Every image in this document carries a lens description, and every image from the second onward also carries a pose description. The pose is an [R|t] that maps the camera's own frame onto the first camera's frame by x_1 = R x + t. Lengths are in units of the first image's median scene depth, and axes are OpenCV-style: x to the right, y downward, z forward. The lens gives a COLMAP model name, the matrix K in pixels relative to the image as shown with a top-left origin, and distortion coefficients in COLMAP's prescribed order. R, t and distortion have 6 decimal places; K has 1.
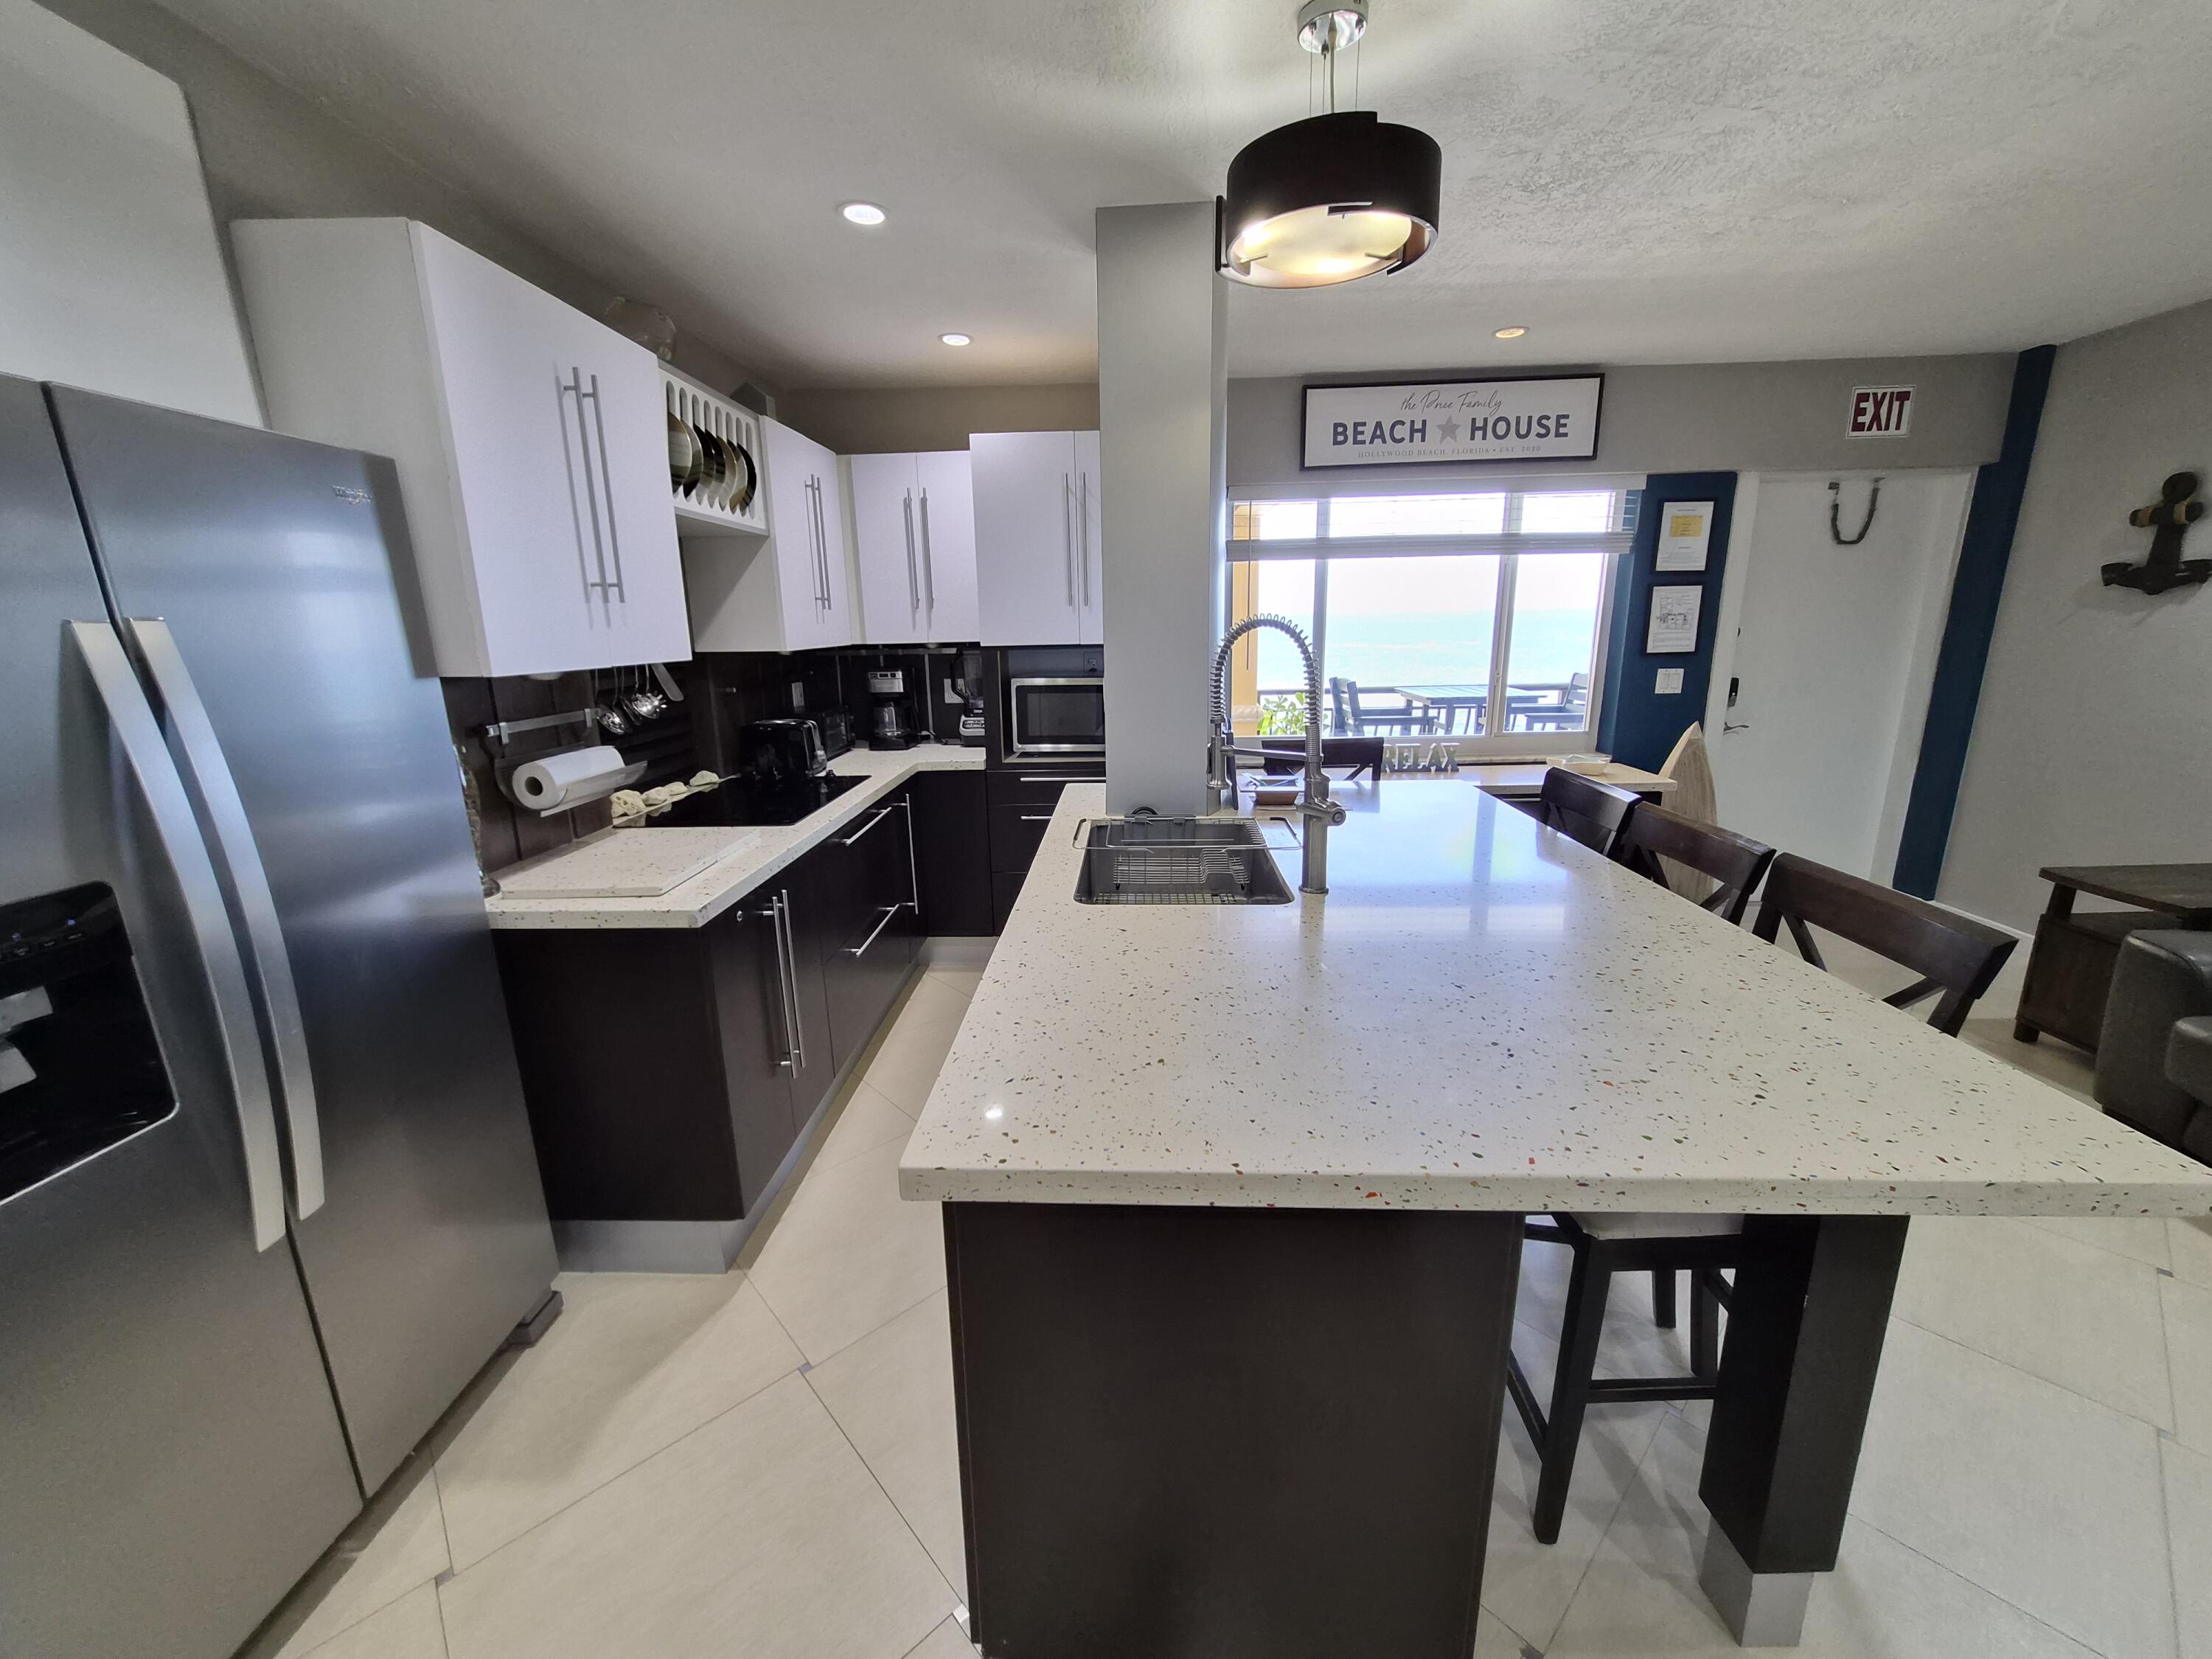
lens RADIAL K [[875.9, 0, 1106.0], [0, 875.9, 829.5], [0, 0, 1]] dist [-0.000467, 0.000265]
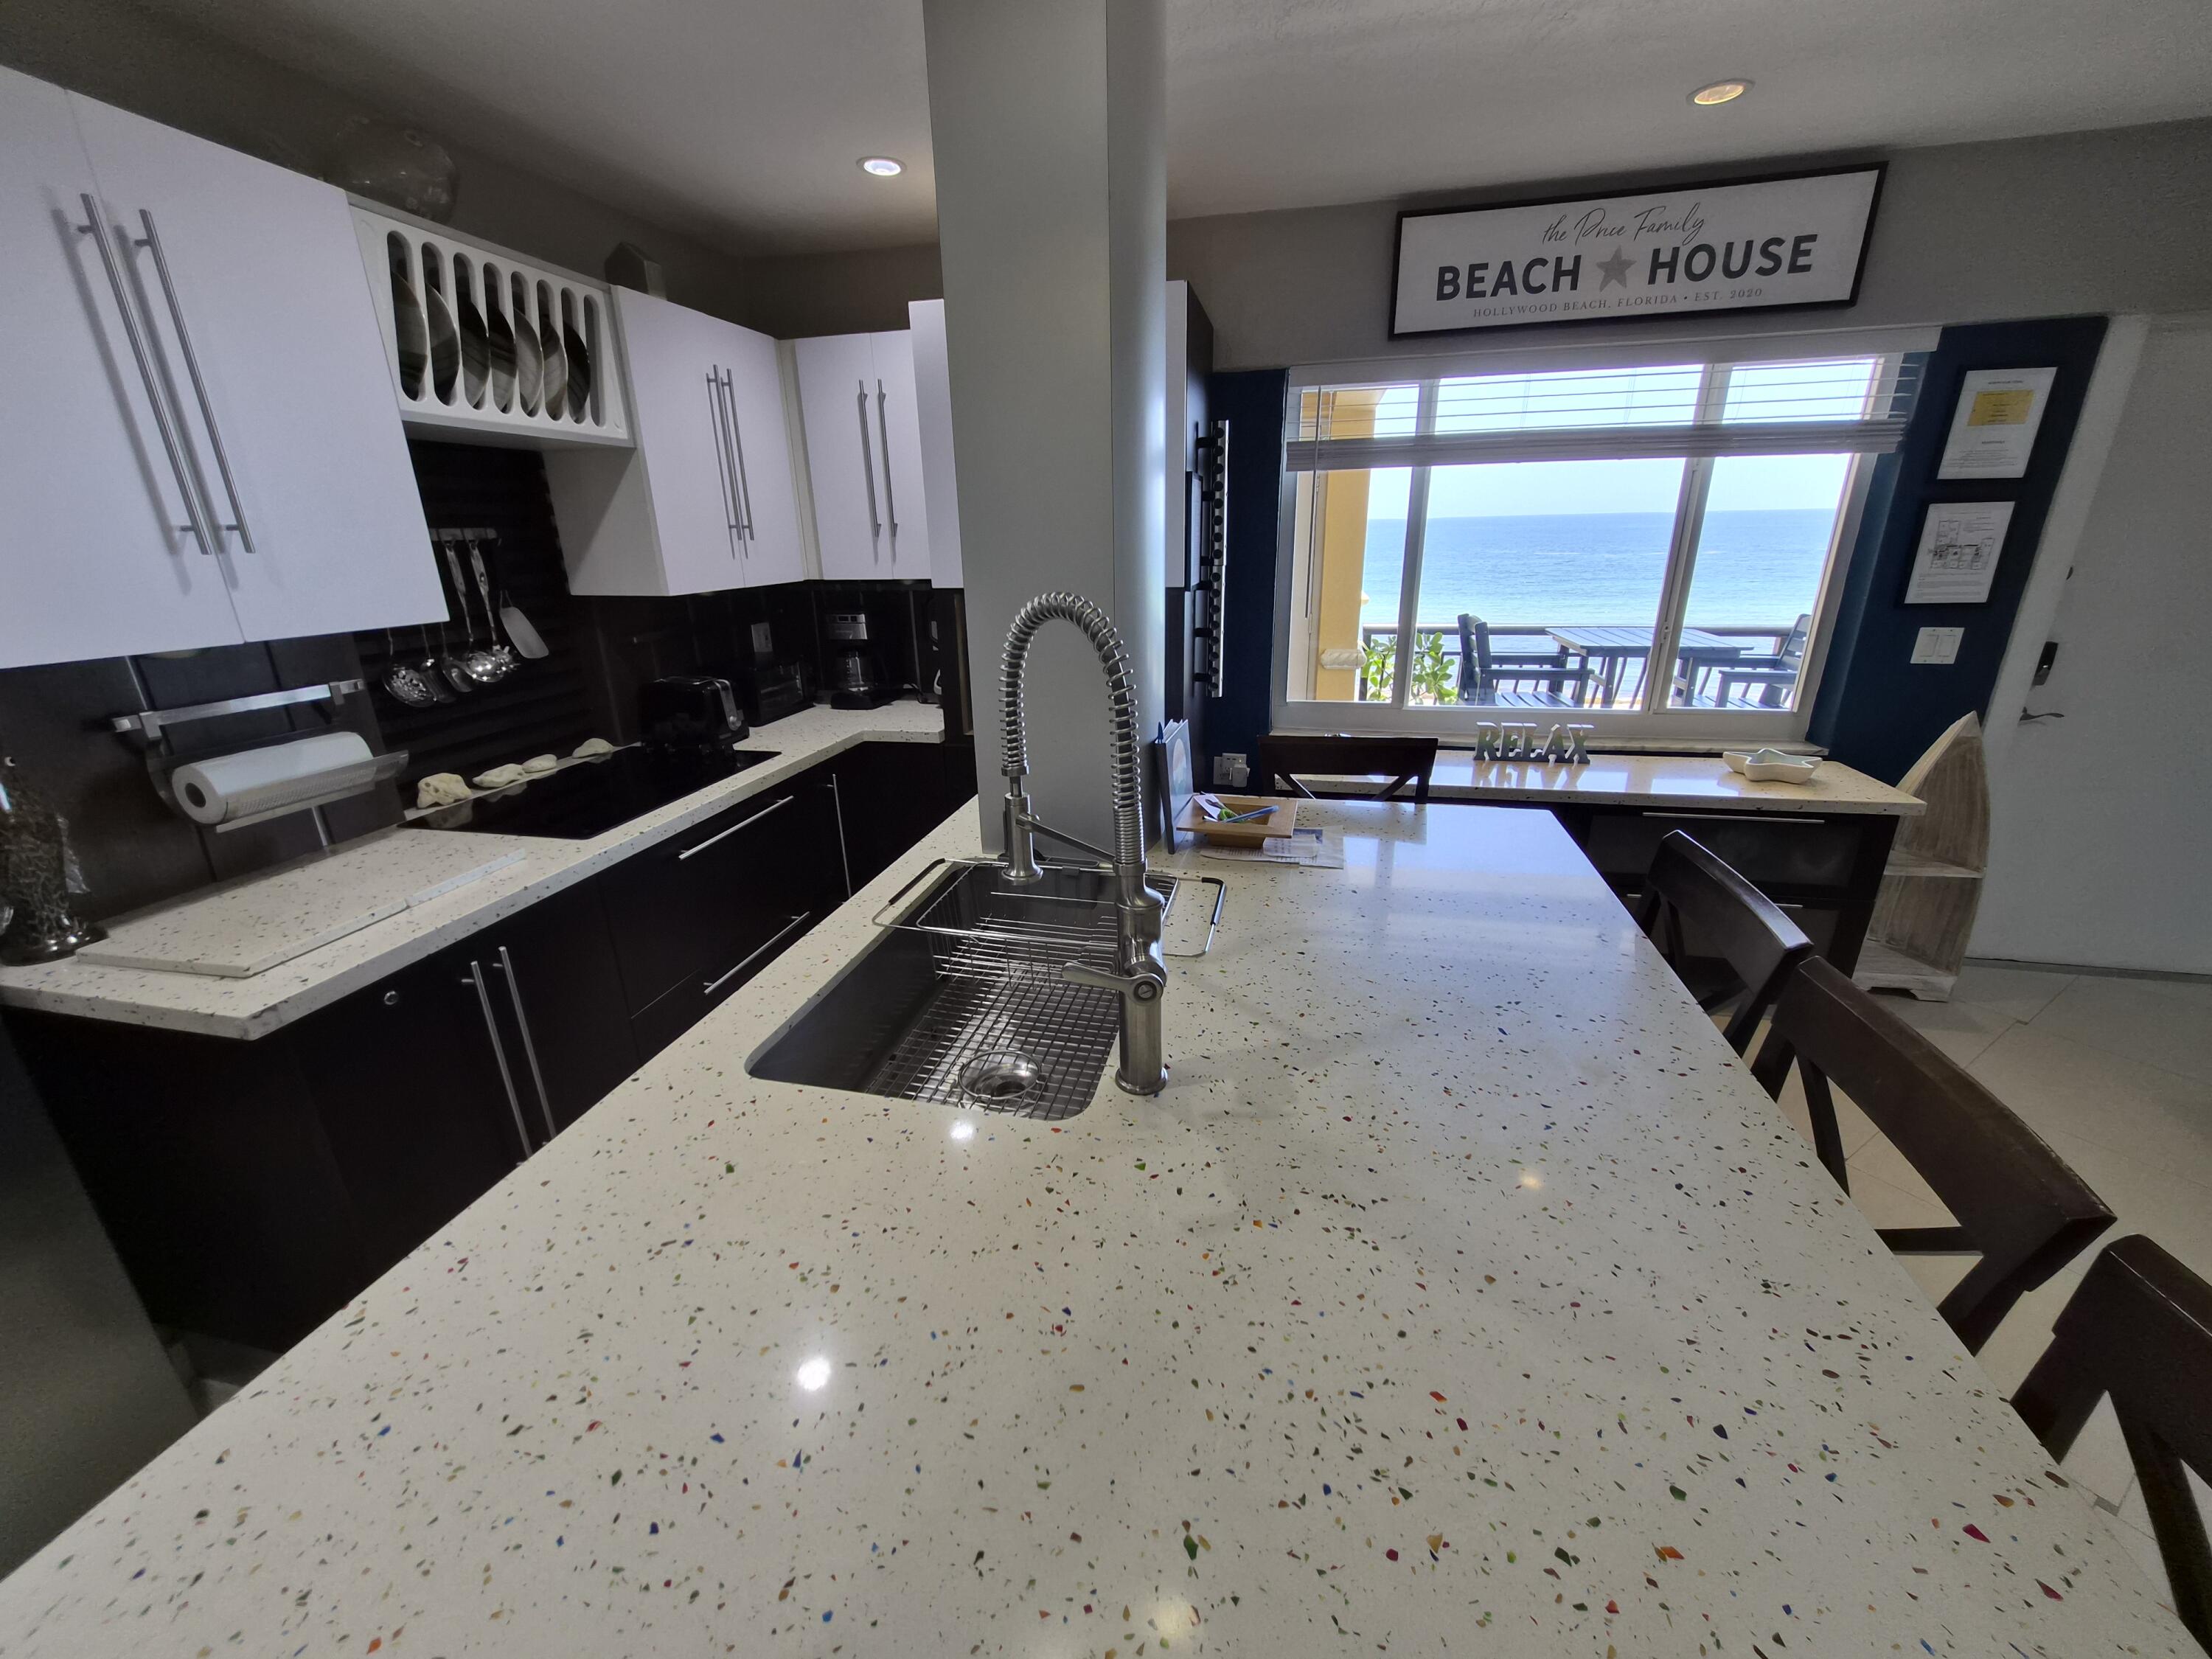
lens RADIAL K [[878.5, 0, 1106.0], [0, 878.5, 829.5], [0, 0, 1]] dist [-0.009876, 0.005941]
pose [[0.981970, 0.062438, -0.178429, 0.149678], [-0.044525, 0.993716, 0.102691, -0.074186], [0.183719, -0.092895, 0.978579, 0.217794]]
